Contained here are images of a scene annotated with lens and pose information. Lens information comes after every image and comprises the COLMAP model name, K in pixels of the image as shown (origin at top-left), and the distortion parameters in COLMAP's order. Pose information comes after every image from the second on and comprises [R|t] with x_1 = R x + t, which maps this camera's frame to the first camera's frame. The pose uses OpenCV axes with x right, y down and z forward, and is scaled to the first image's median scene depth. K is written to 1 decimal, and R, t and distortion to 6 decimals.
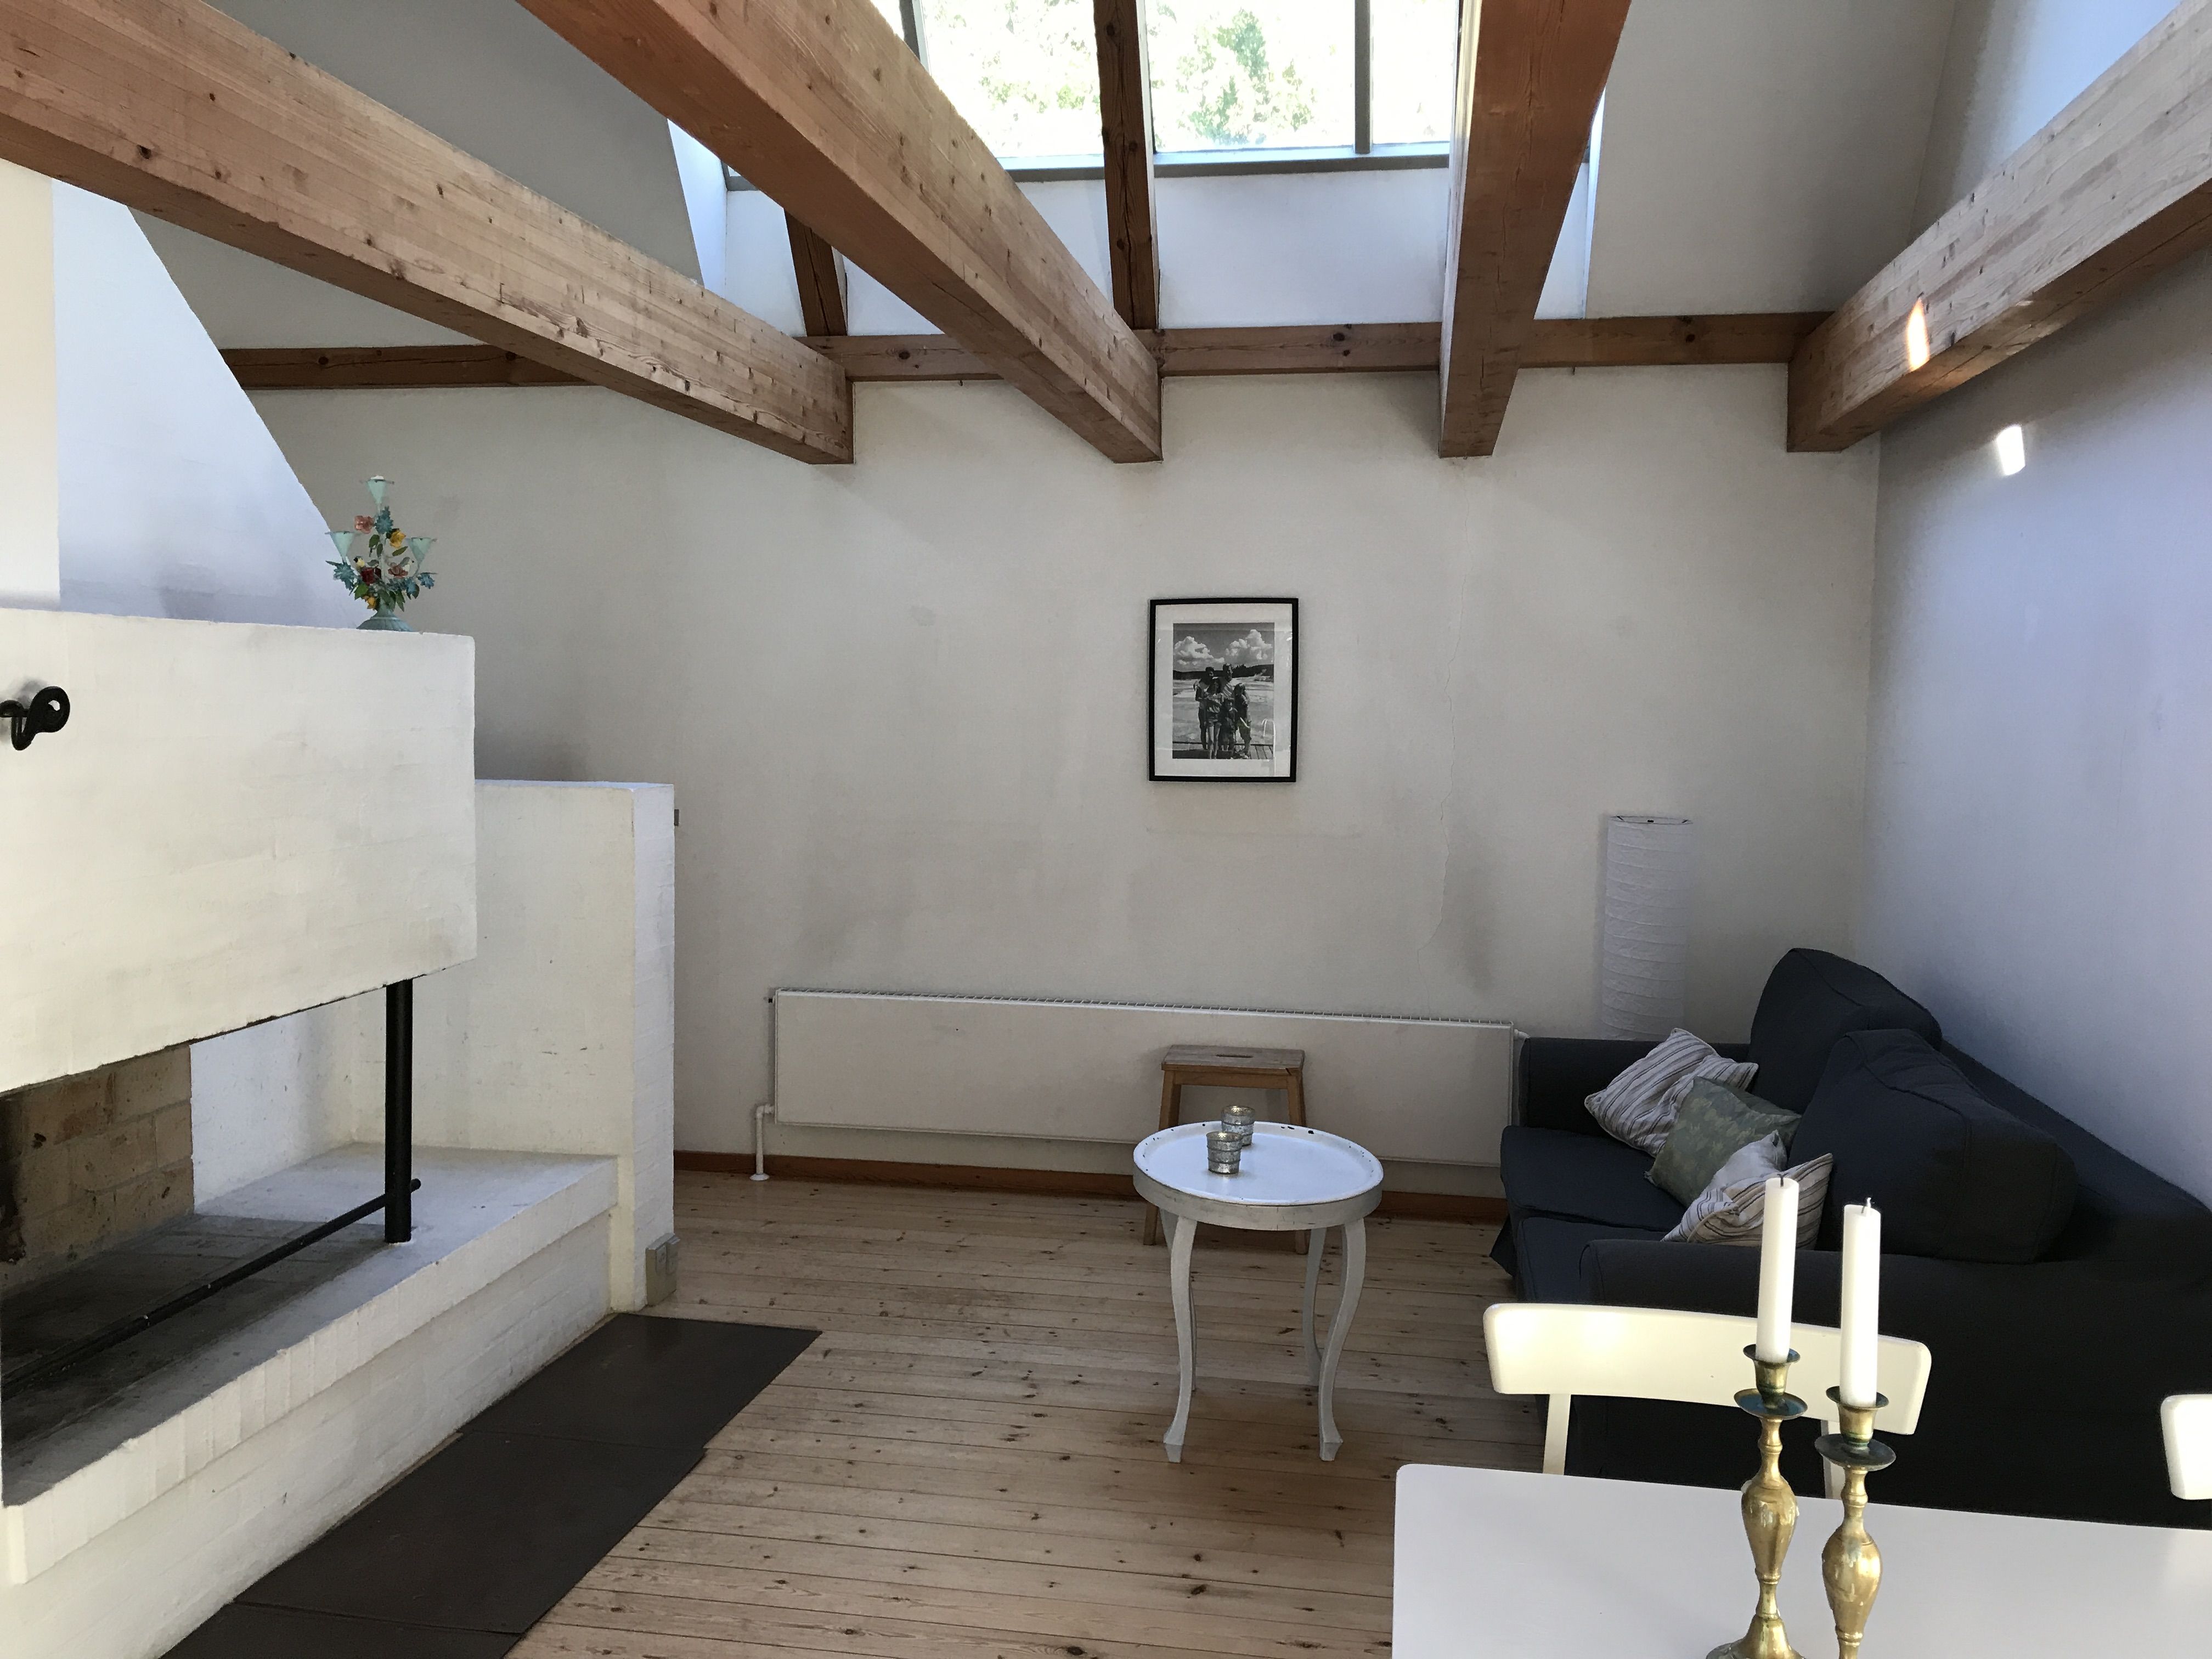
lens RADIAL K [[1798.1, 0, 1103.4], [0, 1798.1, 826.2], [0, 0, 1]] dist [0.036581, 0.000596]
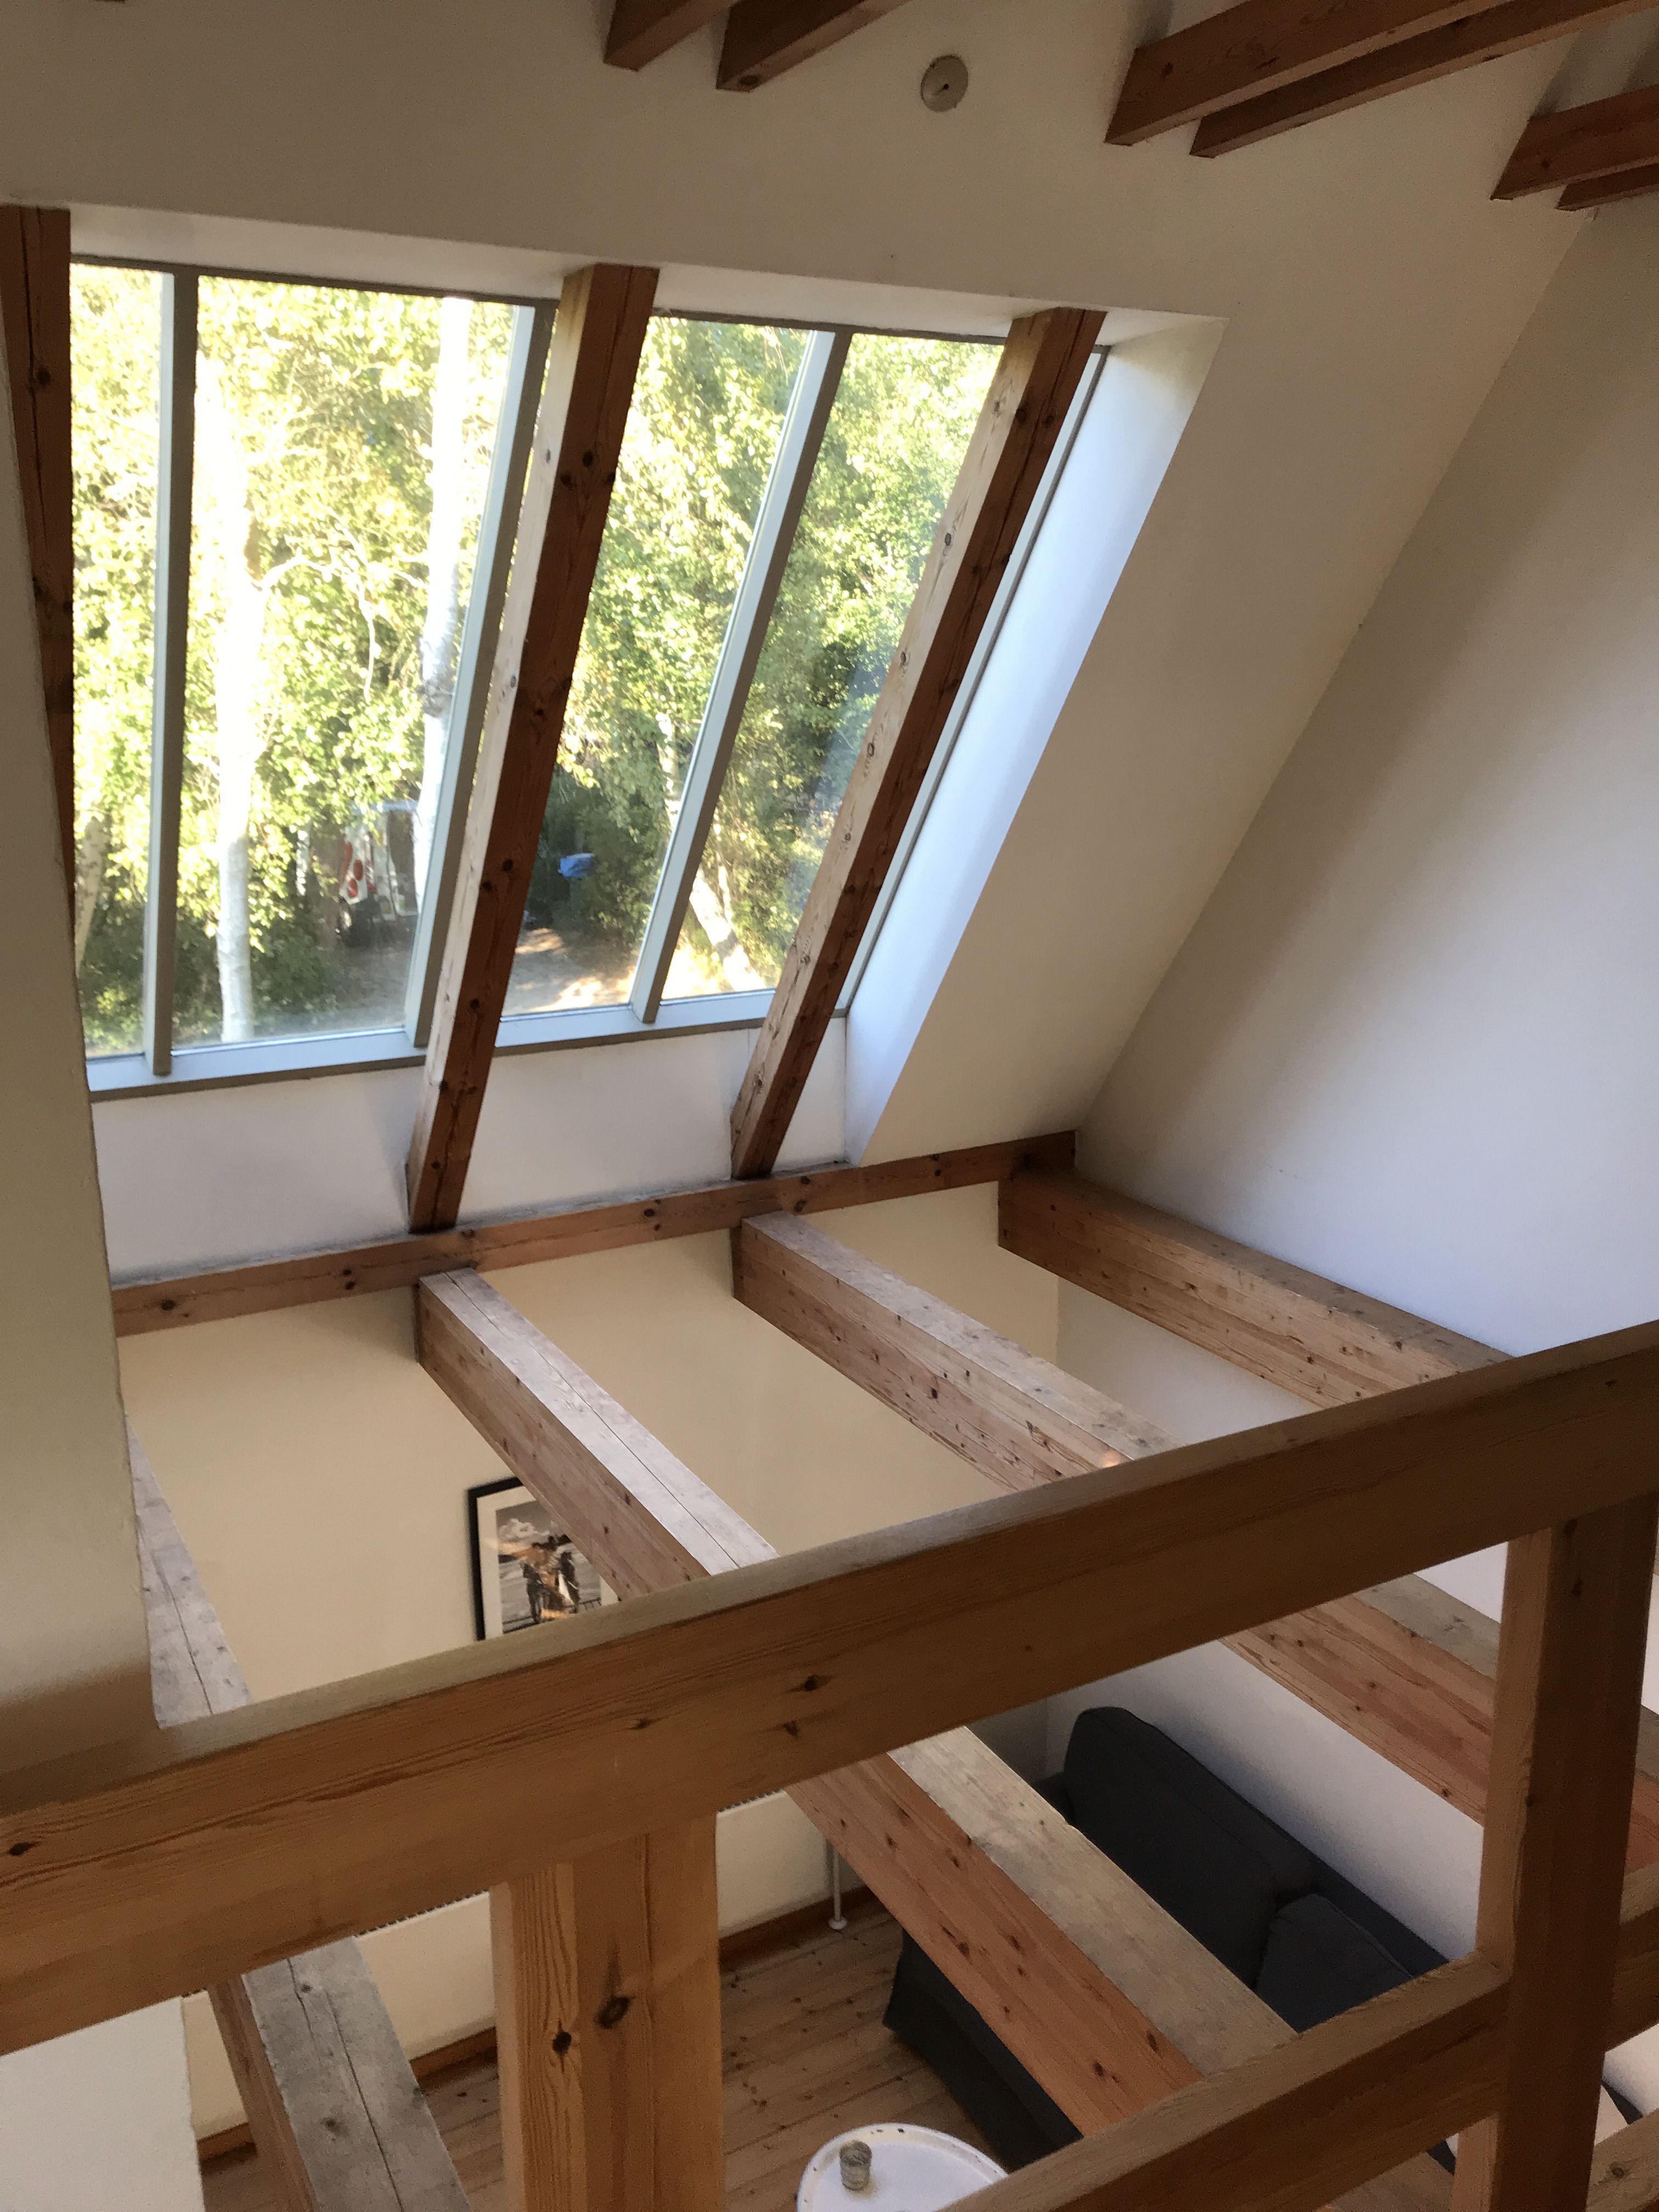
lens RADIAL K [[1798.1, 0, 830.6], [0, 1798.1, 1106.2], [0, 0, 1]] dist [0.036581, 0.000596]
pose [[0.774438, -0.172751, 0.608608, -0.364846], [0.056947, 0.977127, 0.204889, -0.504238], [-0.630082, -0.124015, 0.766562, 0.189642]]
